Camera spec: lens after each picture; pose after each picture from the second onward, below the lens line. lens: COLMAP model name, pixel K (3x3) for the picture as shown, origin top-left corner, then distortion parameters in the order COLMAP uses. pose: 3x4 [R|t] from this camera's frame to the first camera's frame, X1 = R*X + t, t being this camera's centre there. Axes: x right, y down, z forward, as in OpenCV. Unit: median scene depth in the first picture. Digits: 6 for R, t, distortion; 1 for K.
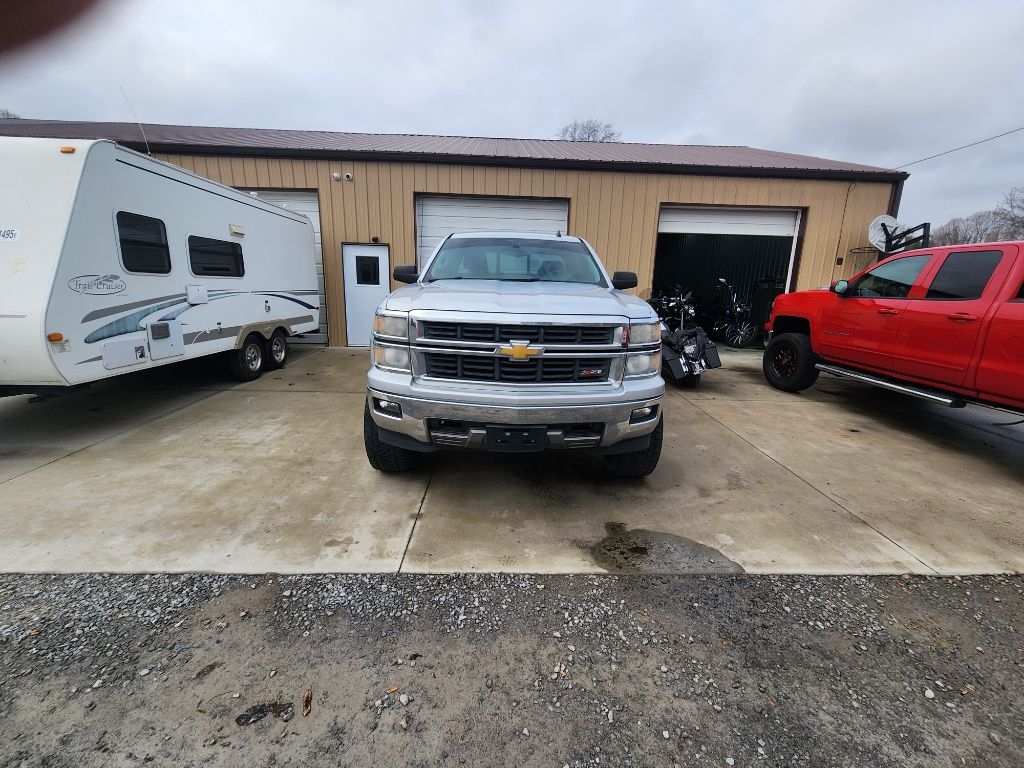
lens RADIAL K [[434.4, 0, 513.3], [0, 434.4, 376.9], [0, 0, 1]] dist [-0.000536, -0.000516]
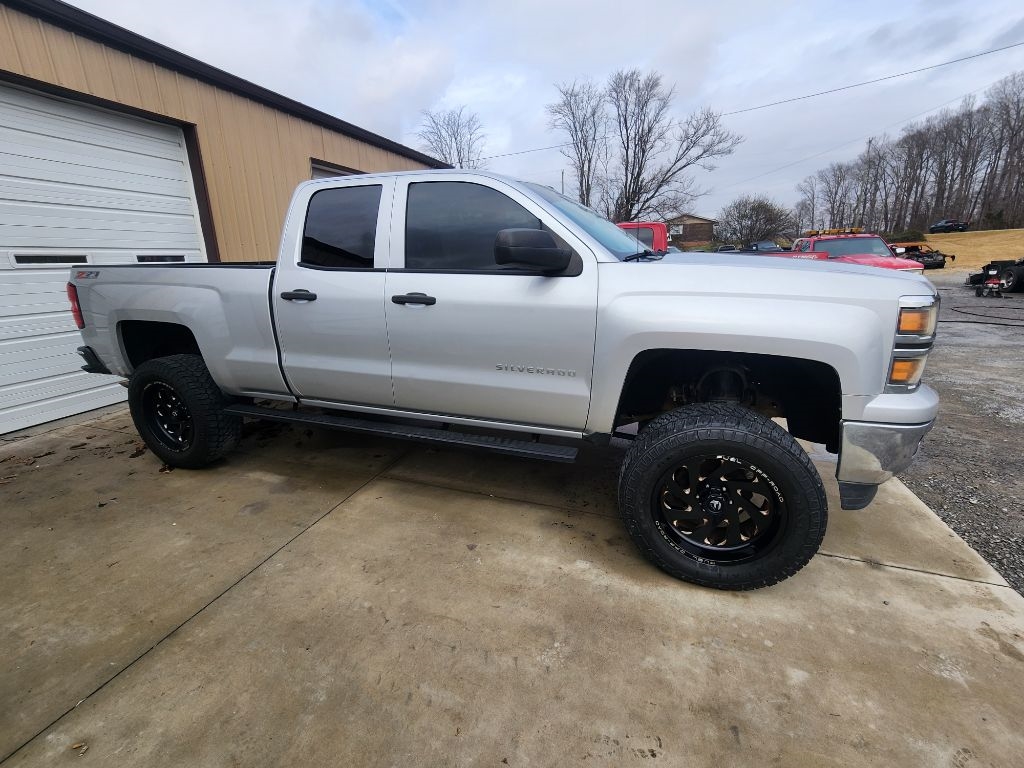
lens RADIAL K [[434.4, 0, 515.4], [0, 434.4, 377.7], [0, 0, 1]] dist [-0.000536, -0.000516]
pose [[0.347791, -0.283913, 0.893552, -0.870430], [0.240106, 0.948237, 0.207834, -0.250662], [-0.906306, 0.142265, 0.397957, 1.033650]]
